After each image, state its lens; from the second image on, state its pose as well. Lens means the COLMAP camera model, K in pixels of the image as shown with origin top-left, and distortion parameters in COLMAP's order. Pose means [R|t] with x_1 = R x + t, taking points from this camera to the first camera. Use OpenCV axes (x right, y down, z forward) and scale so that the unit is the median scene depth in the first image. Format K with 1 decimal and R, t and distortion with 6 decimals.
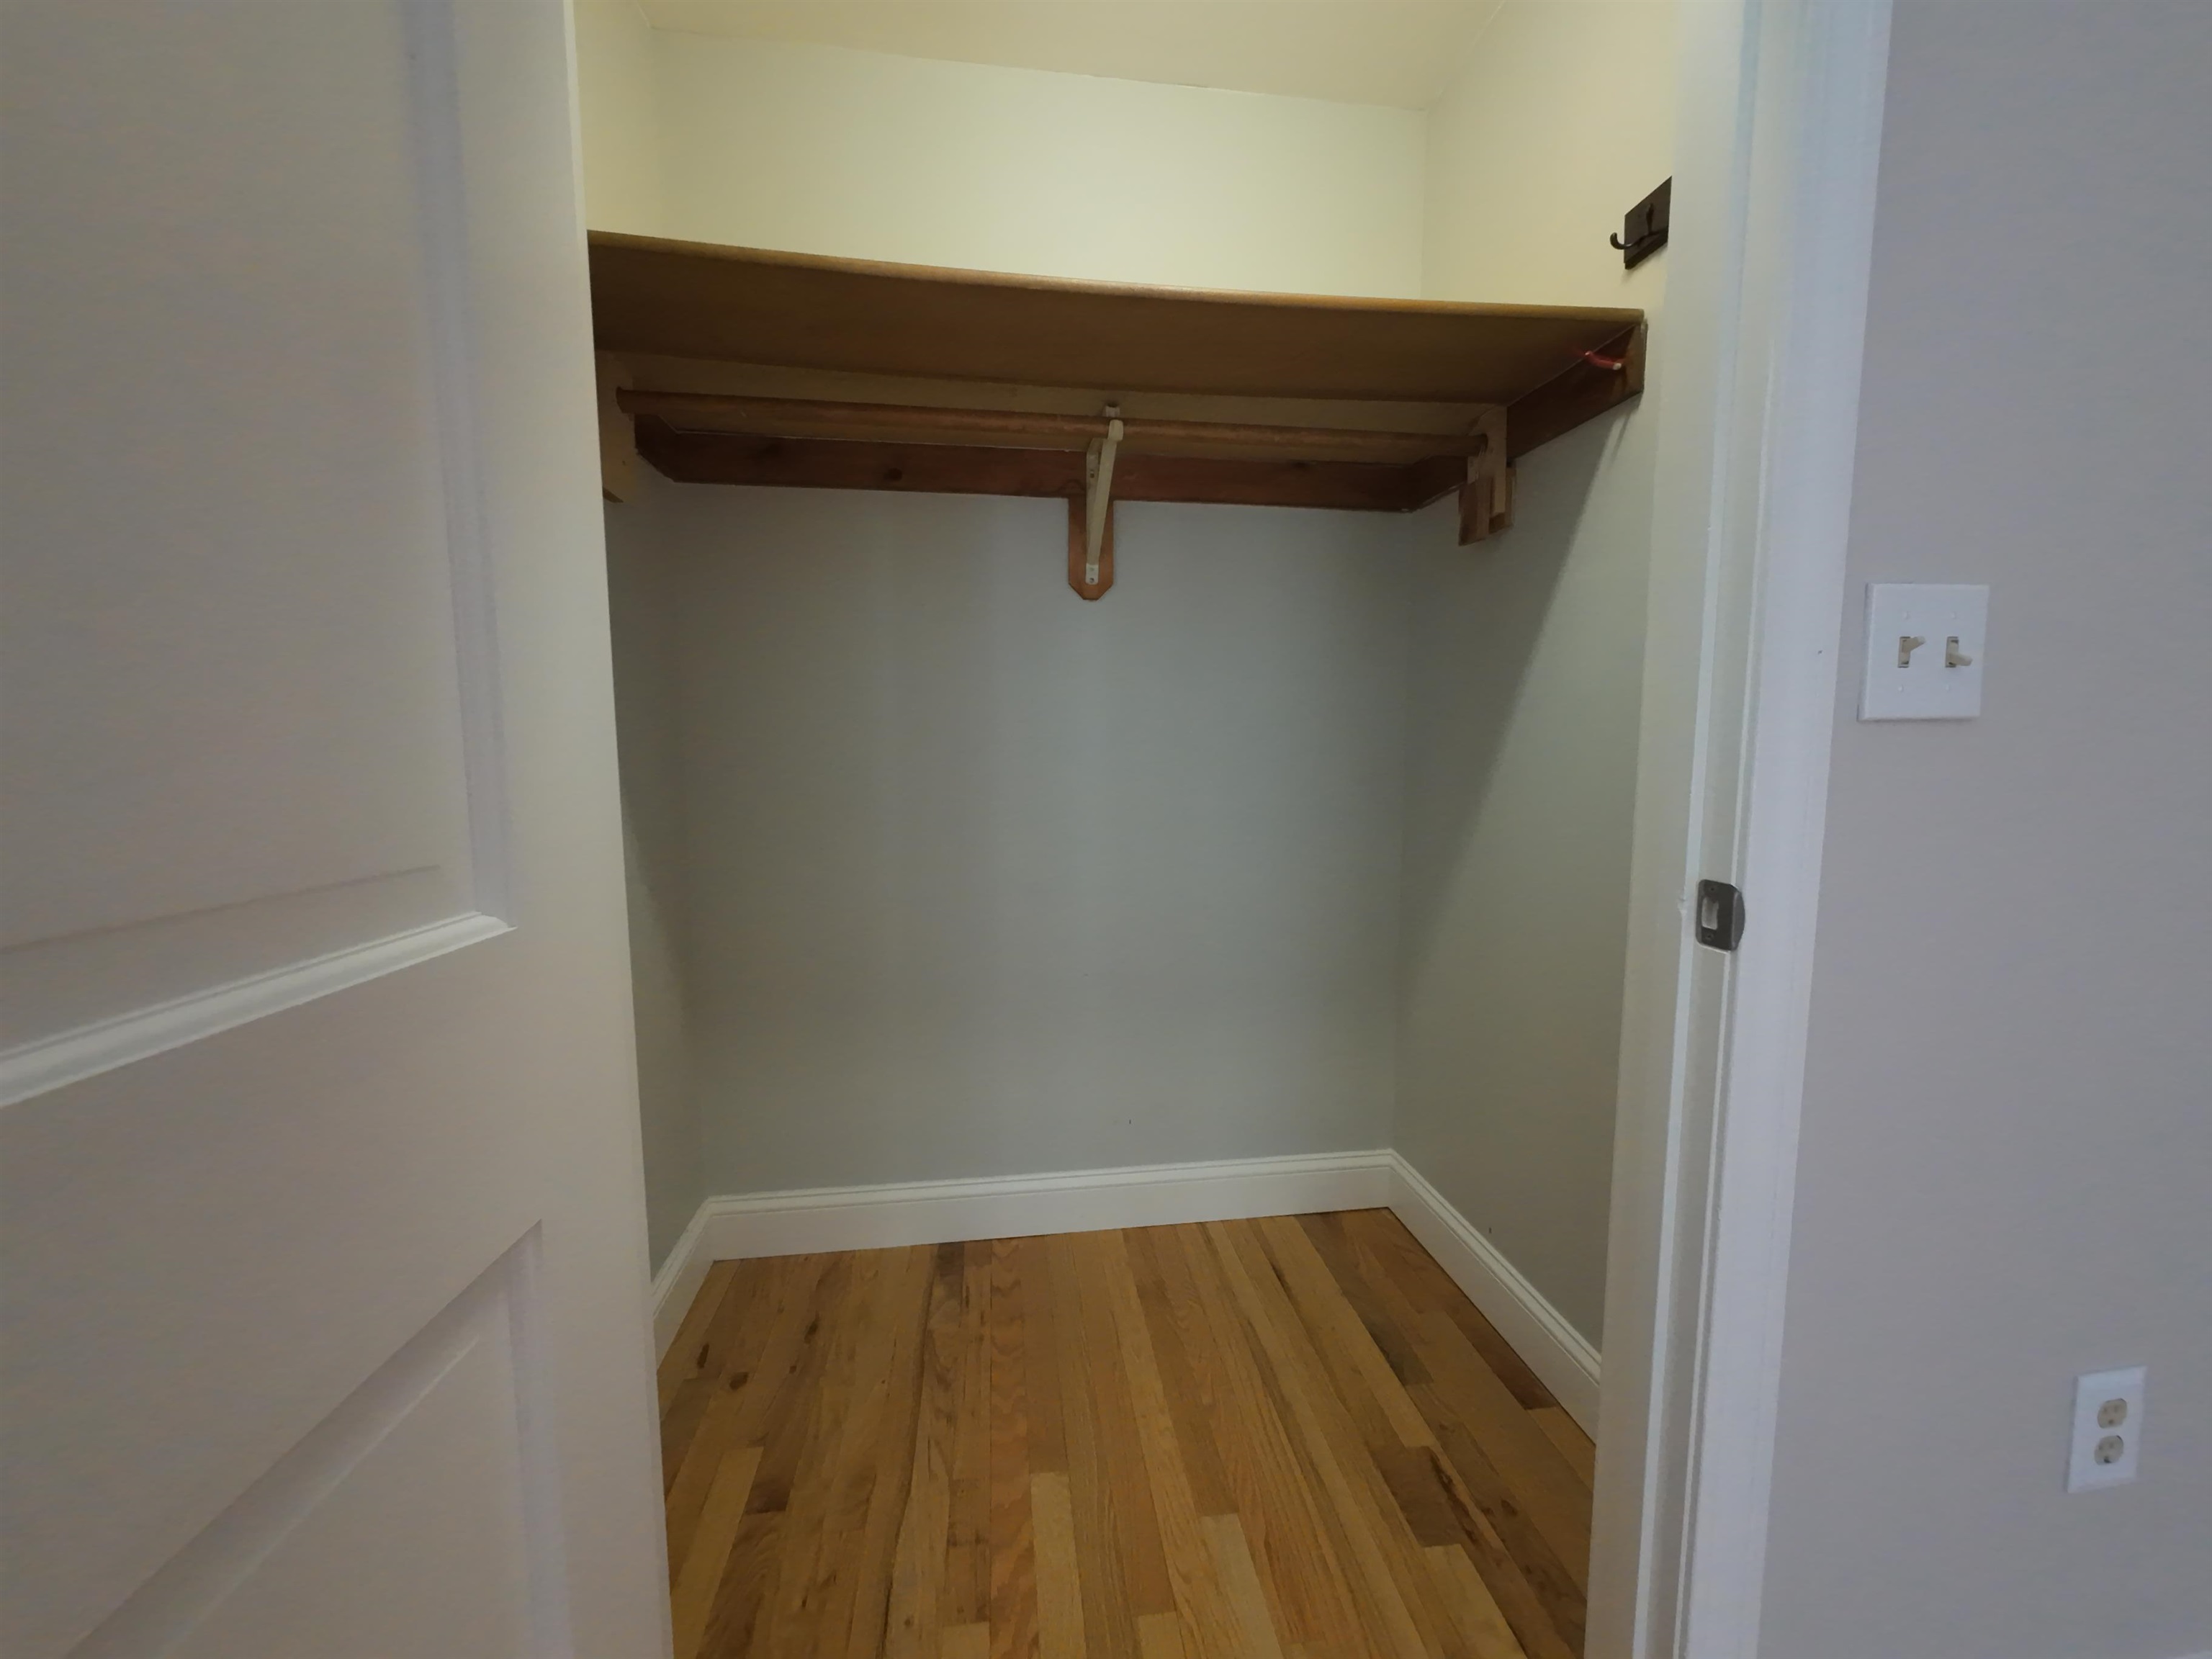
lens RADIAL K [[855.6, 0, 1107.8], [0, 855.6, 828.4], [0, 0, 1]] dist [-0.000648, -0.000134]
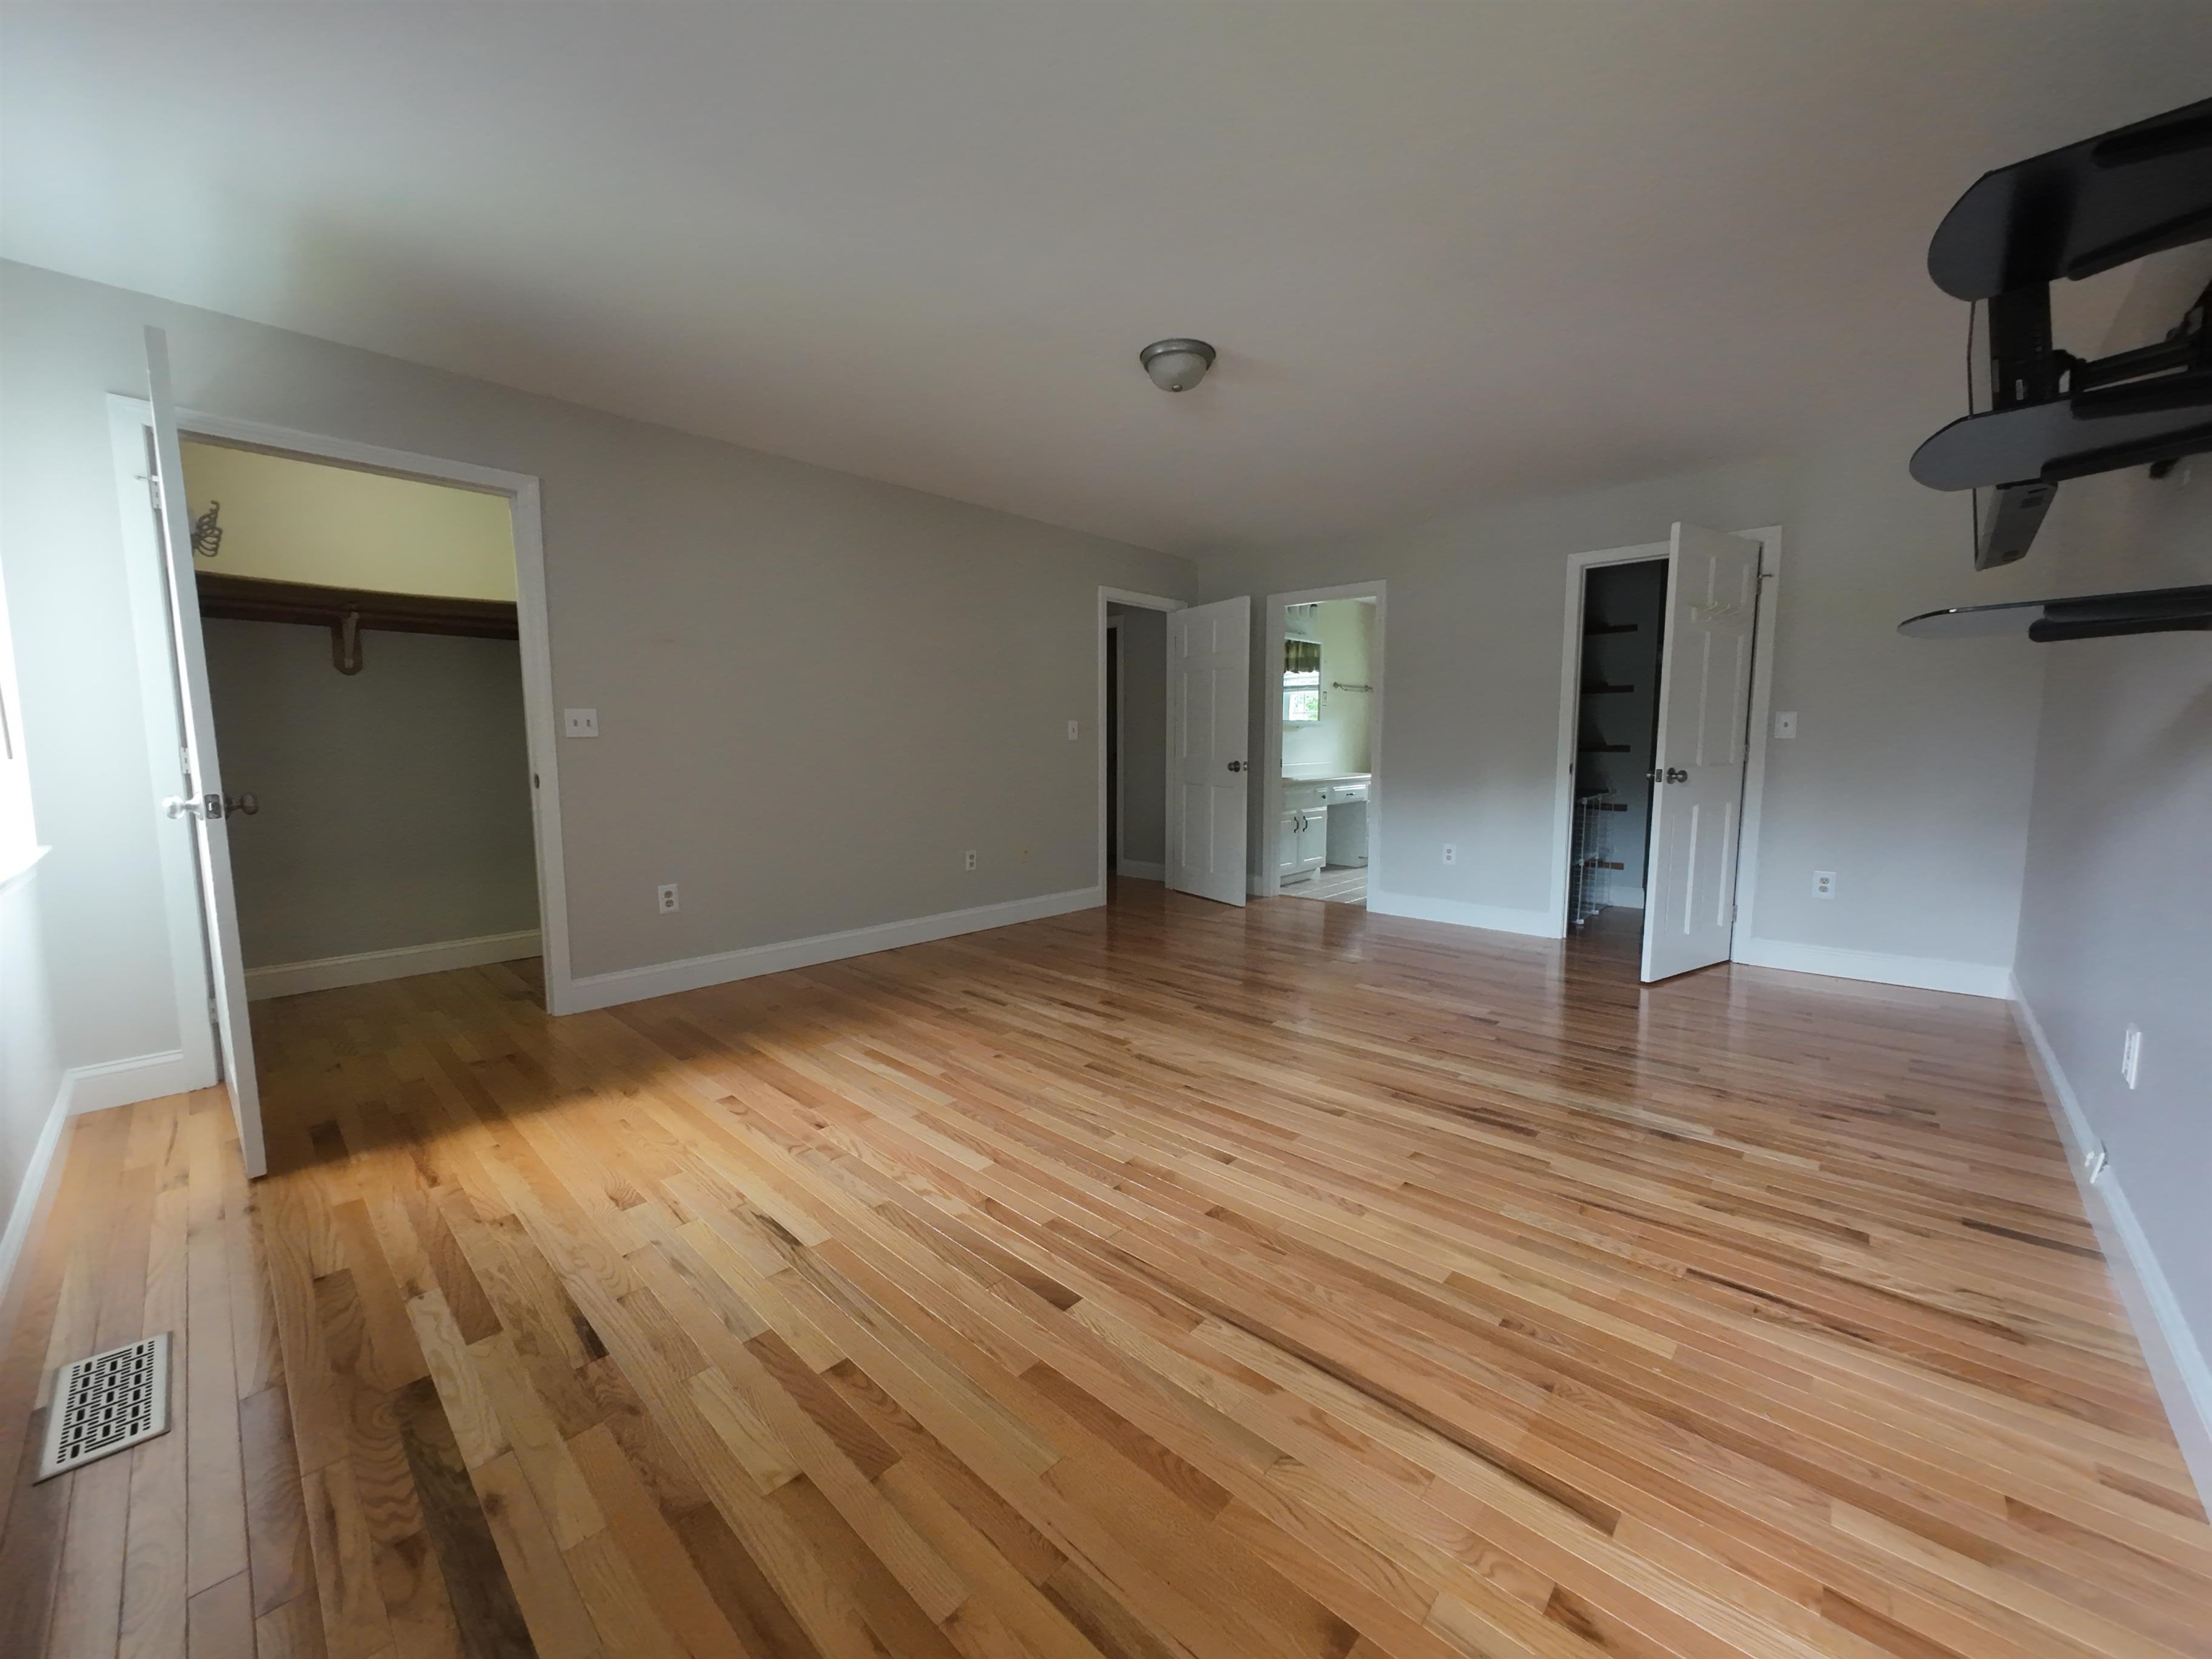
lens RADIAL K [[855.6, 0, 1086.0], [0, 855.6, 835.1], [0, 0, 1]] dist [-0.000648, -0.000134]
pose [[0.784647, -0.071063, 0.615856, 0.169132], [0.063949, 0.997387, 0.033612, 0.367390], [-0.616636, 0.013010, 0.787141, -3.795010]]
